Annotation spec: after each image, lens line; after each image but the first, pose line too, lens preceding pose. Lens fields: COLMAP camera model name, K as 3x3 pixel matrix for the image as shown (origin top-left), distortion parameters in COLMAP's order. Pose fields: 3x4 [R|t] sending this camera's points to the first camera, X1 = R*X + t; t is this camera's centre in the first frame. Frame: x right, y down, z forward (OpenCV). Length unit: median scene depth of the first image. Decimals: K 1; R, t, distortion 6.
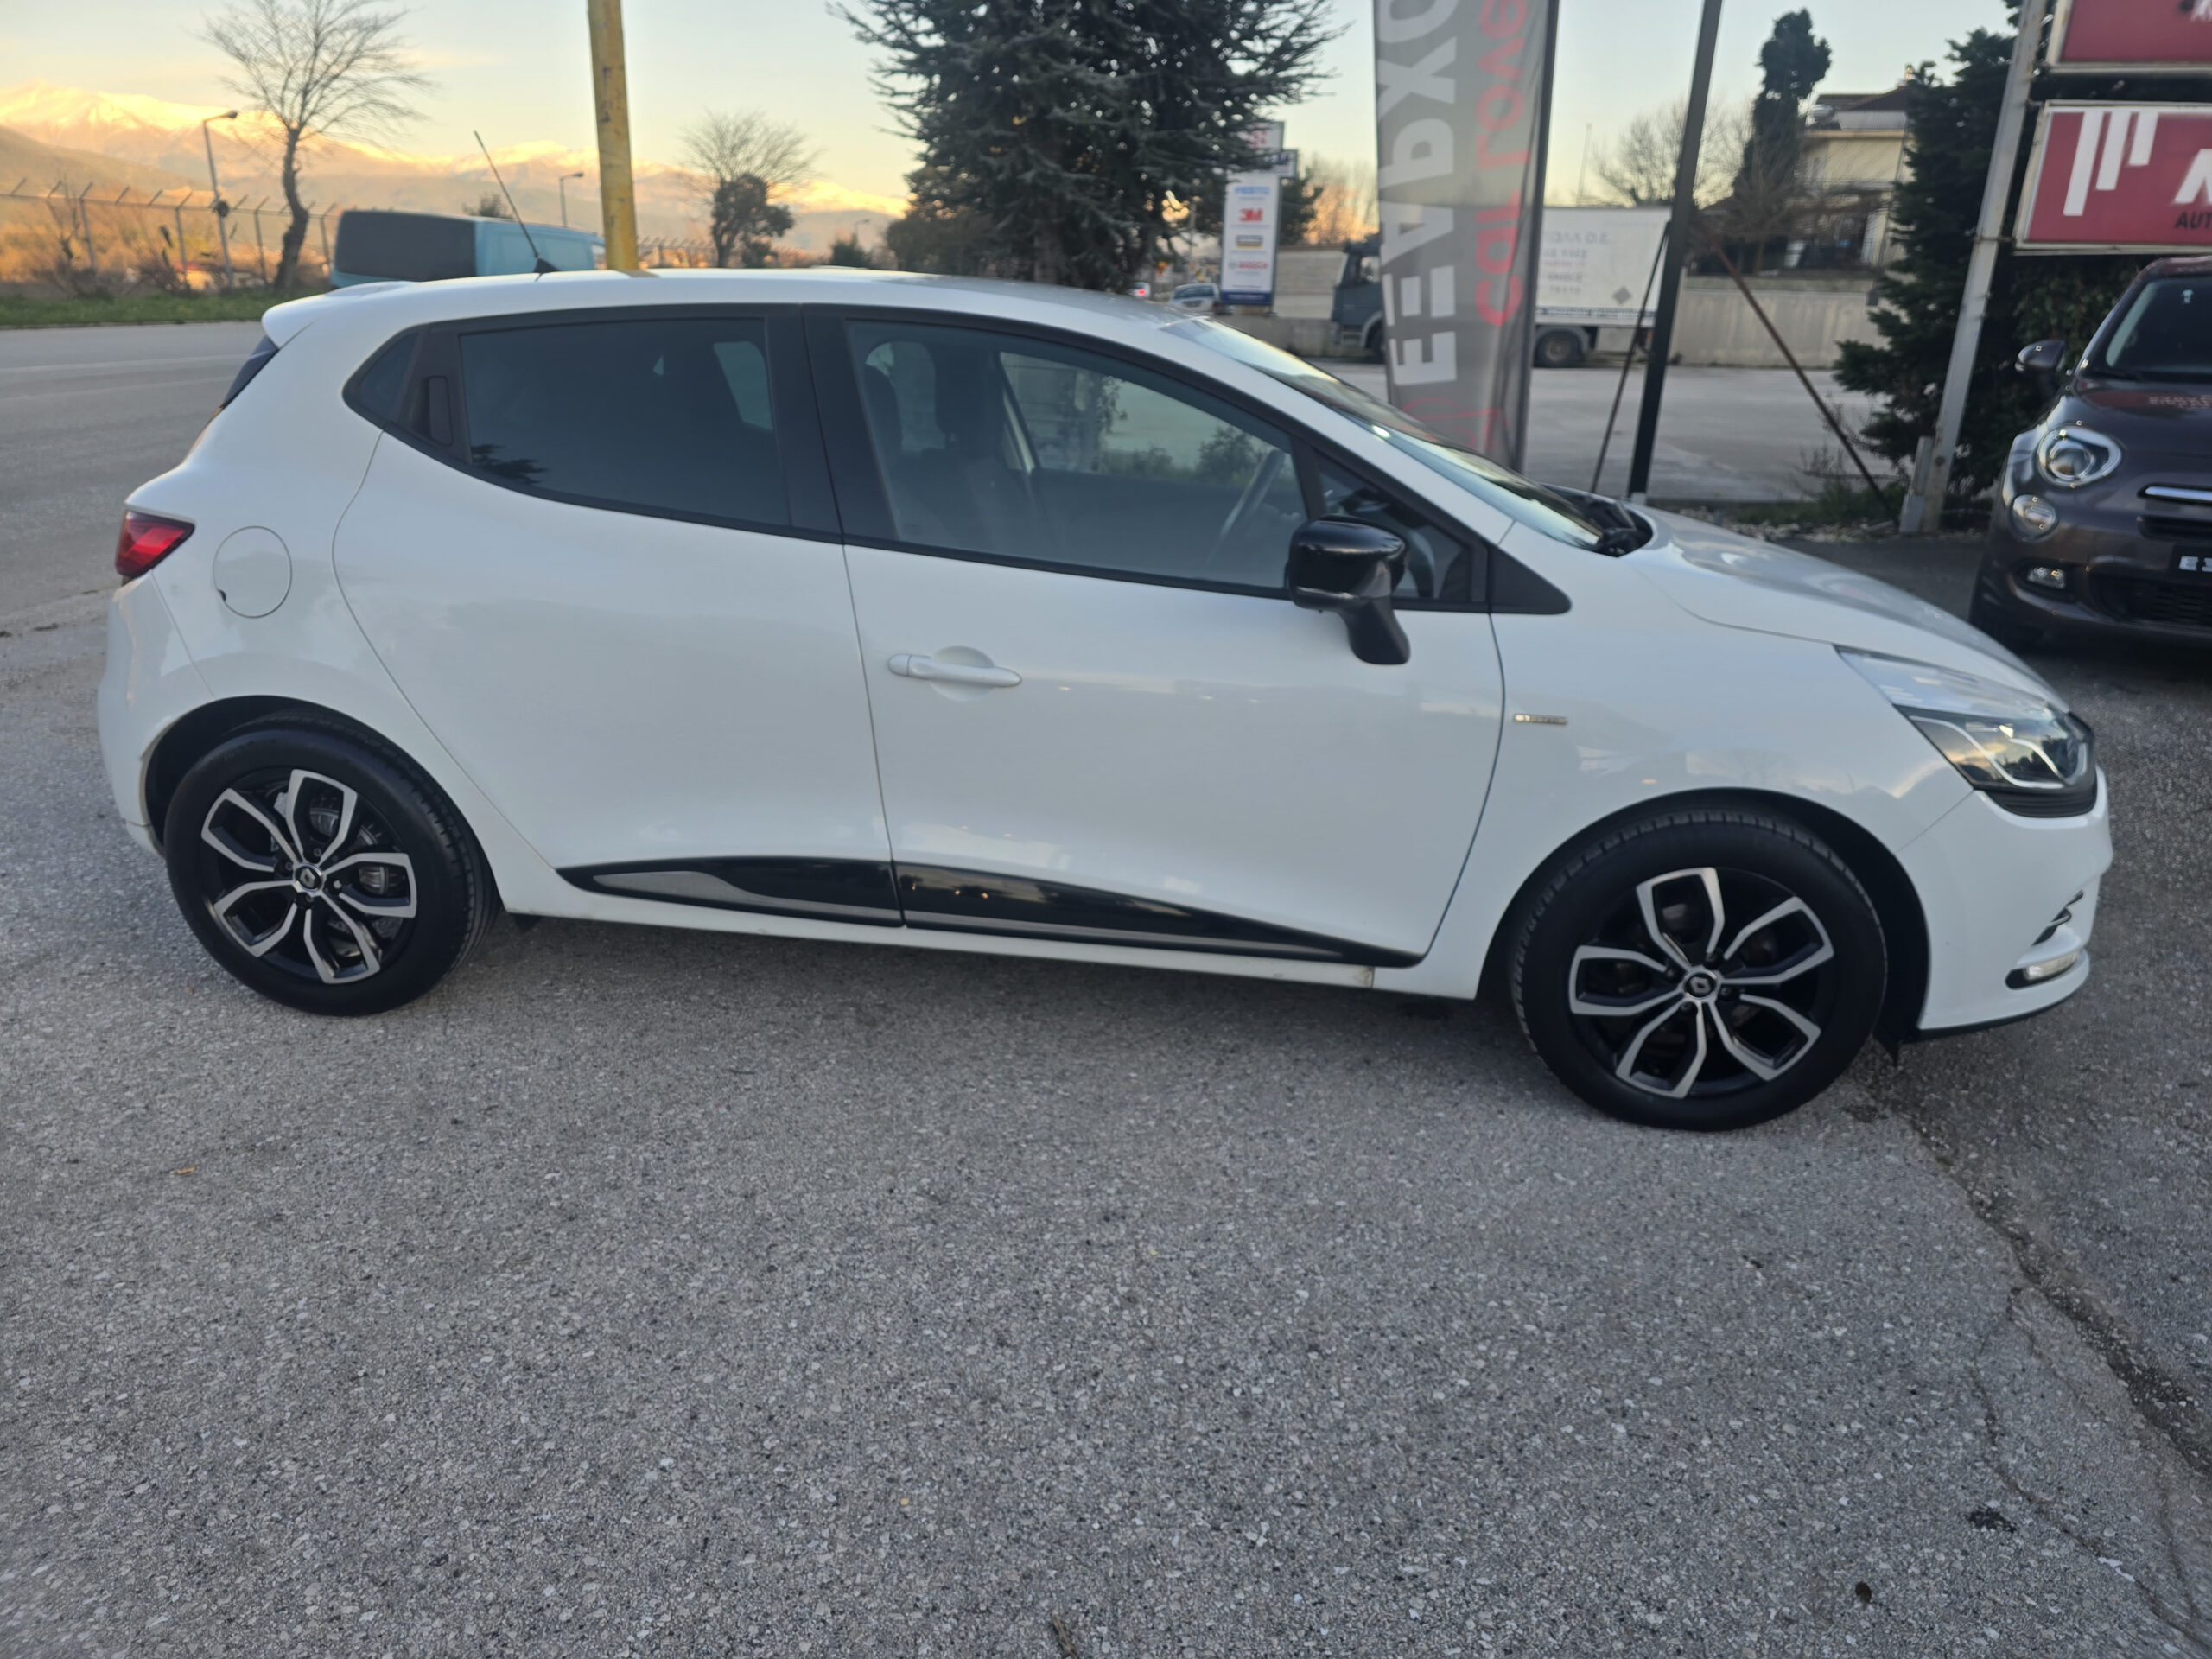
lens RADIAL K [[1495.0, 0, 1103.2], [0, 1495.0, 830.1], [0, 0, 1]] dist [0.059059, -0.062881]
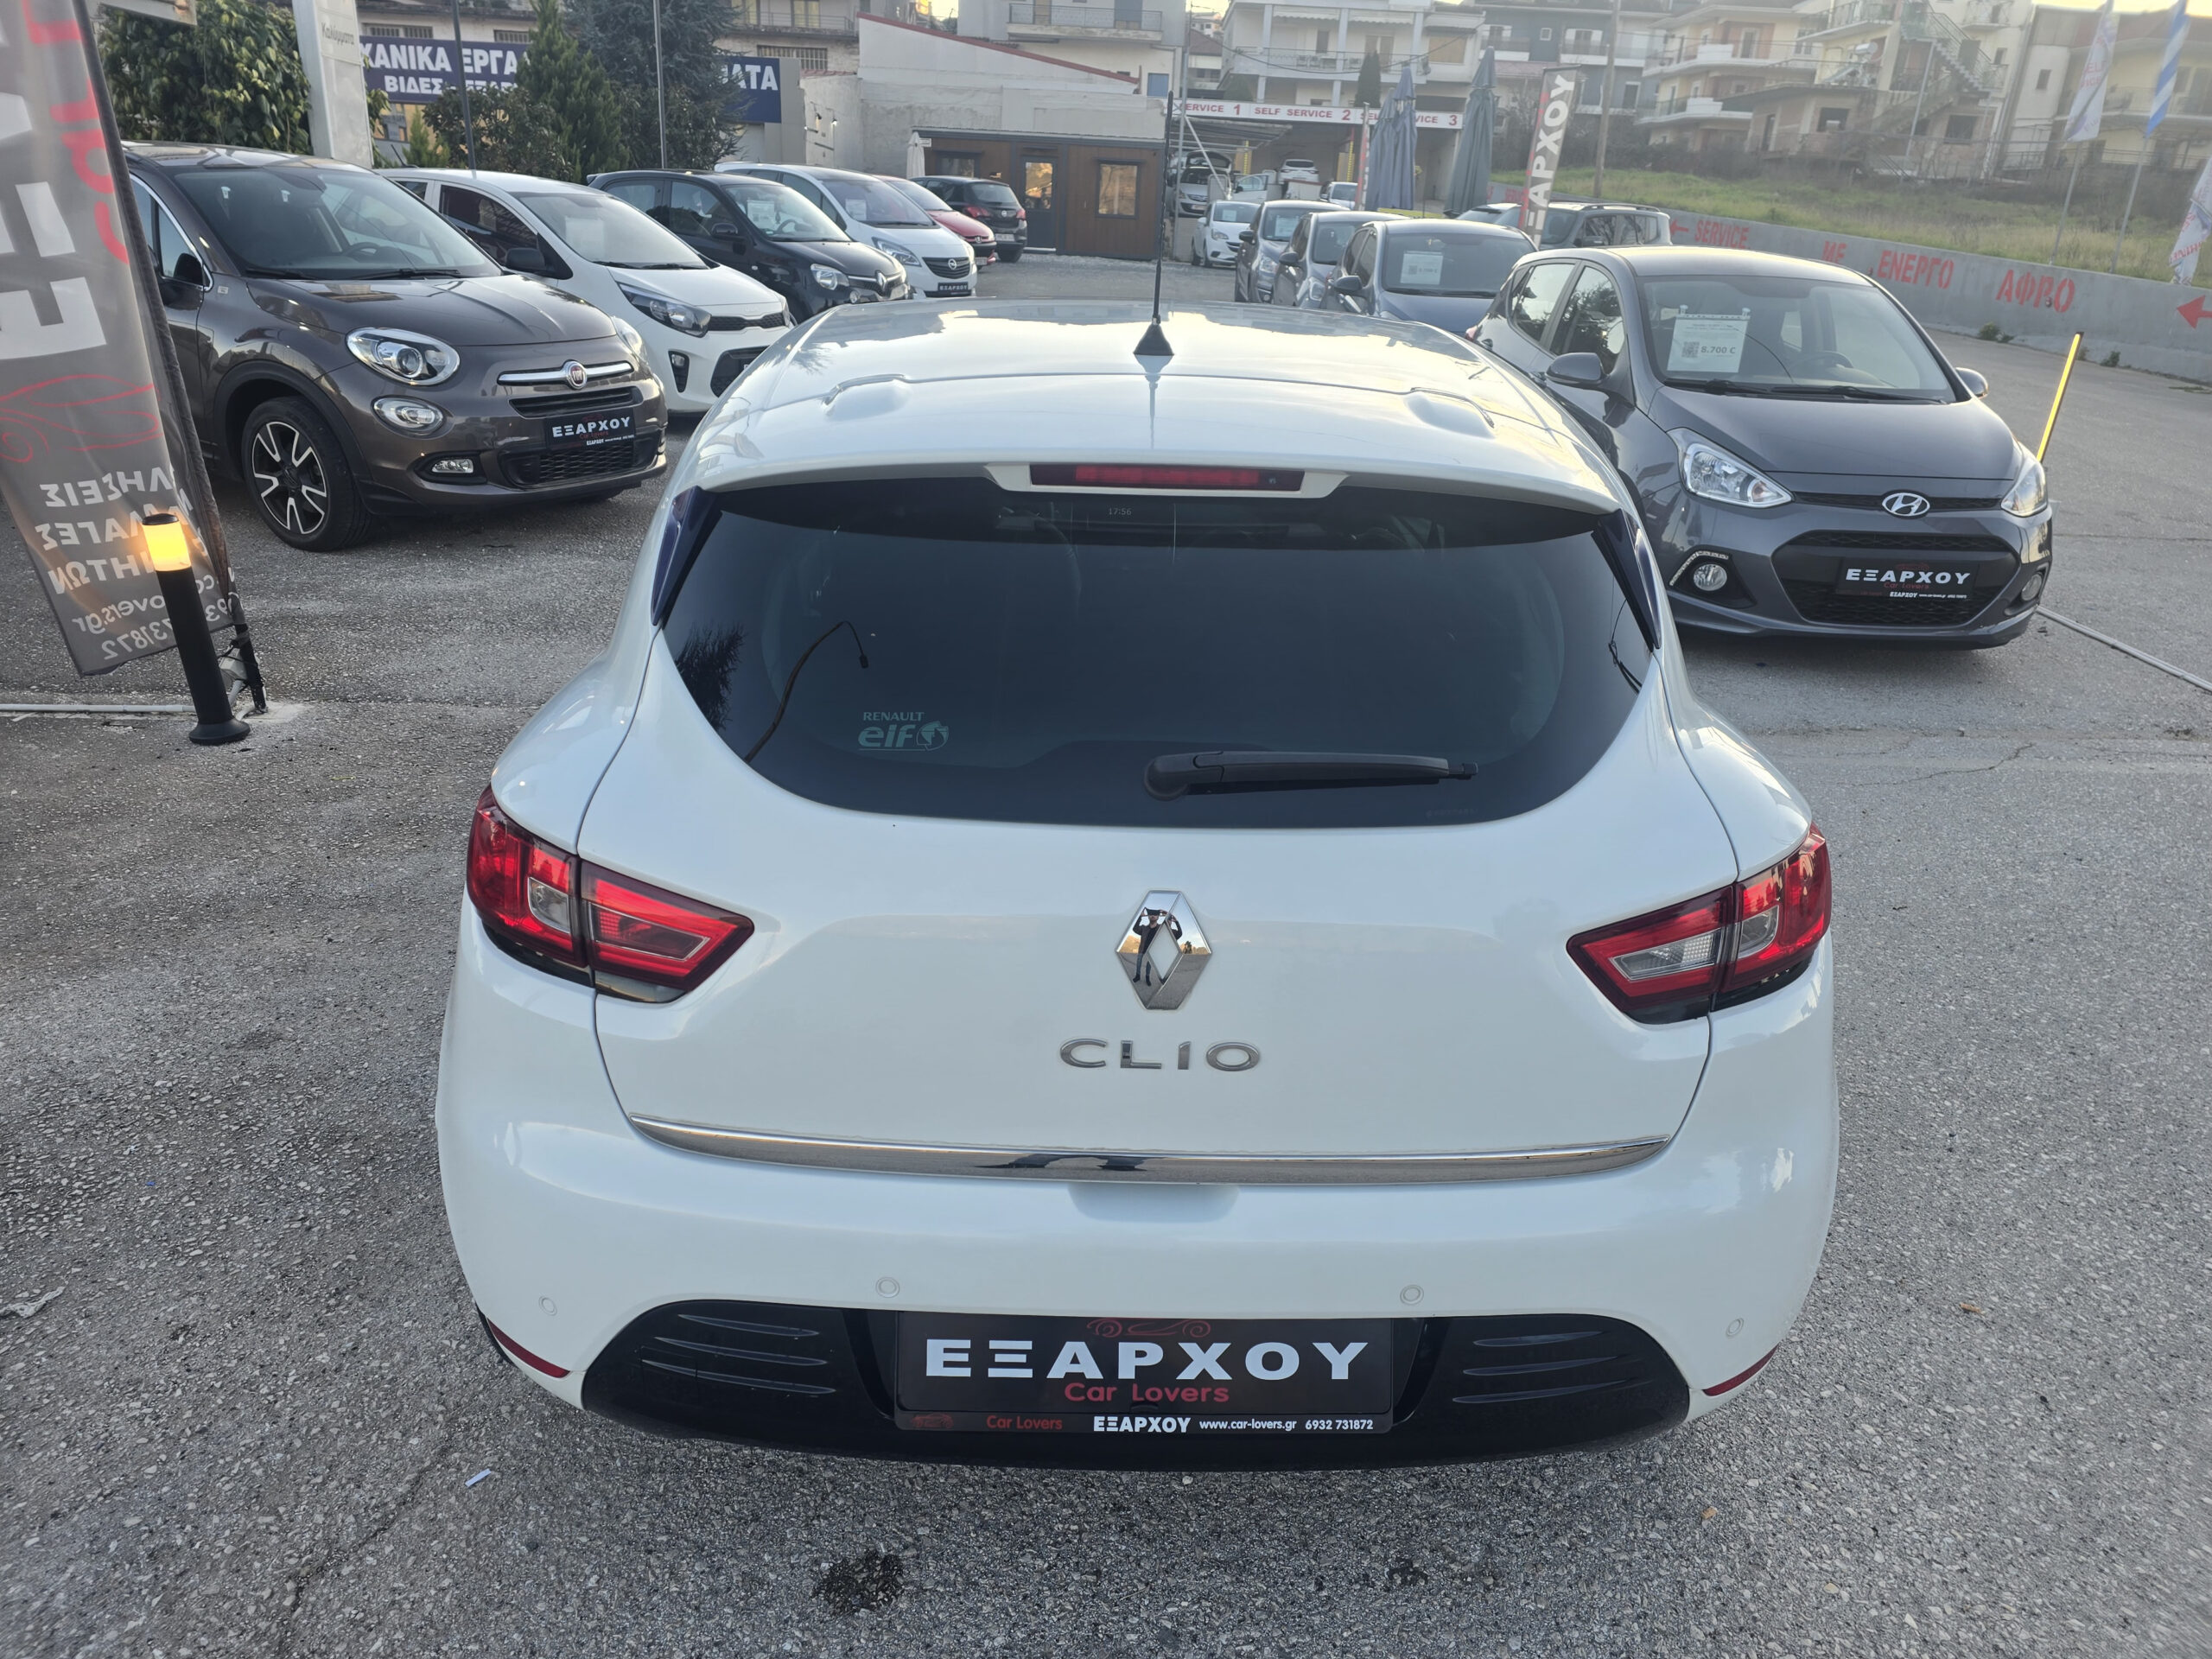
lens RADIAL K [[1496.2, 0, 1099.5], [0, 1496.2, 849.5], [0, 0, 1]] dist [0.056243, -0.054717]
pose [[-0.138026, -0.408861, 0.902099, -1.119490], [0.289589, 0.854354, 0.431530, -0.526548], [-0.947147, 0.320800, 0.000478, 1.240836]]
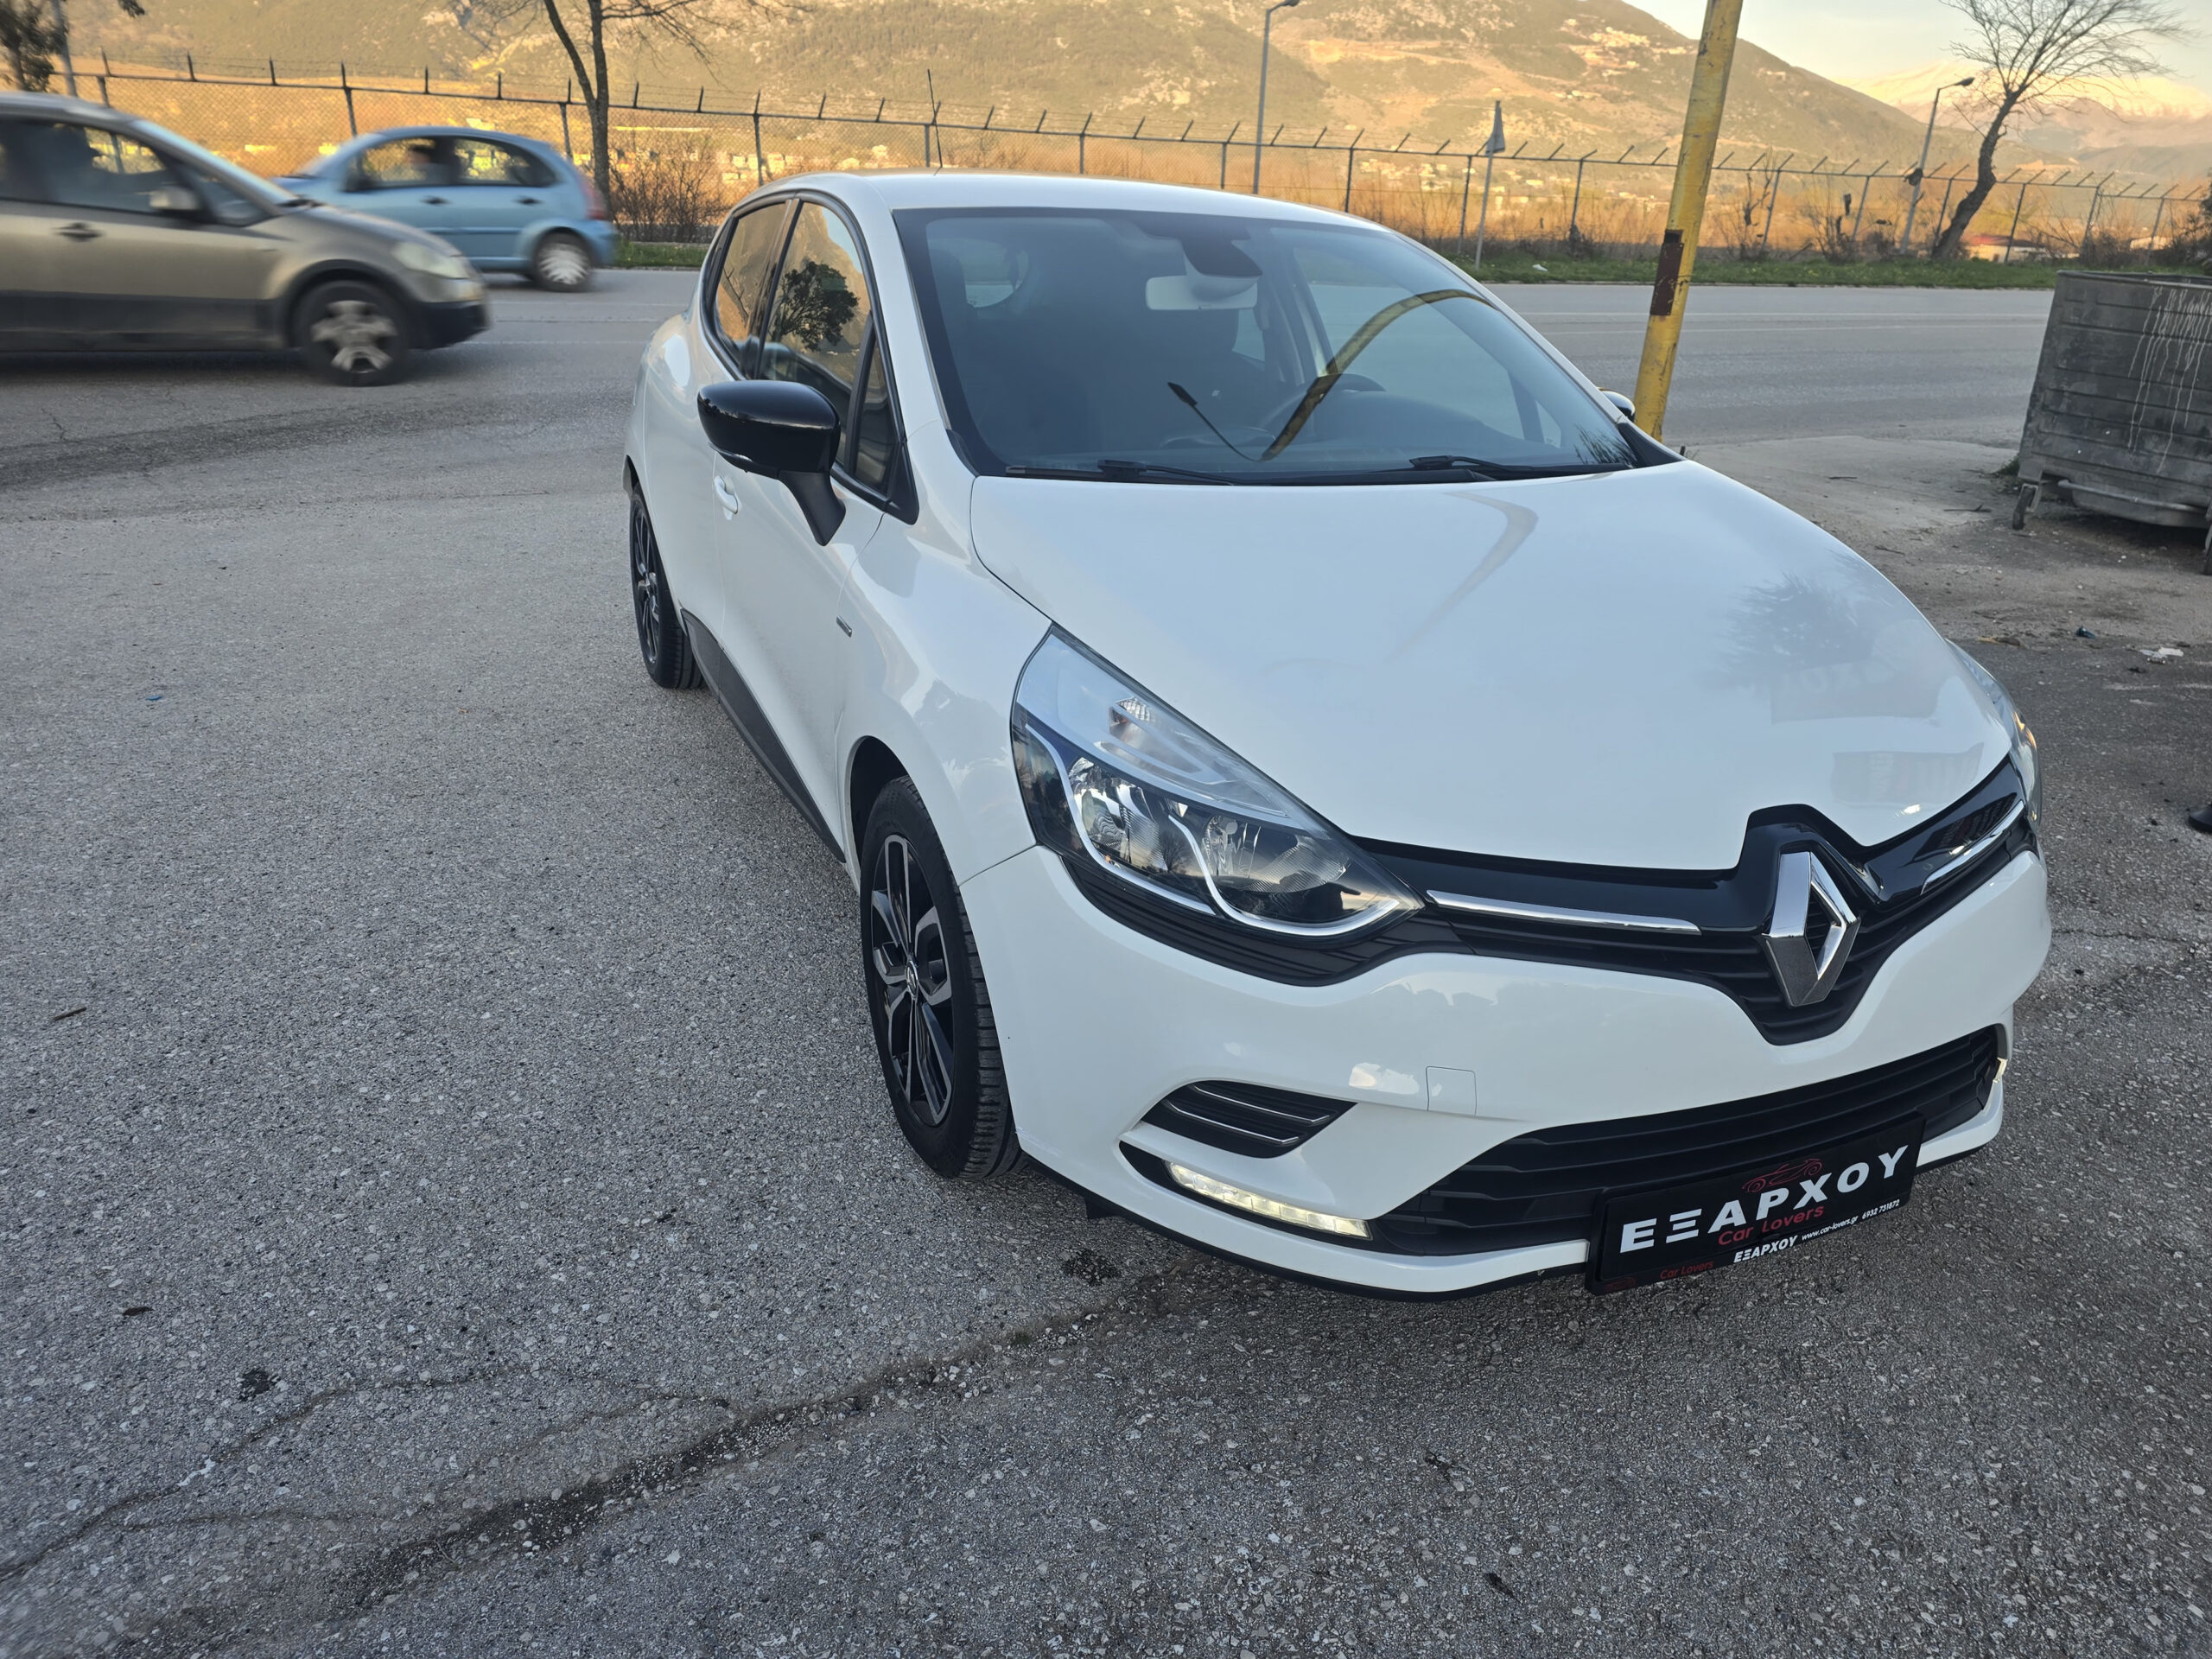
lens RADIAL K [[1471.3, 0, 1105.4], [0, 1471.3, 836.3], [0, 0, 1]] dist [0.054365, -0.050879]
pose [[0.529995, 0.323785, -0.783753, 0.998579], [-0.304467, 0.935266, 0.180489, -0.146552], [0.791457, 0.142969, 0.594268, 0.528537]]
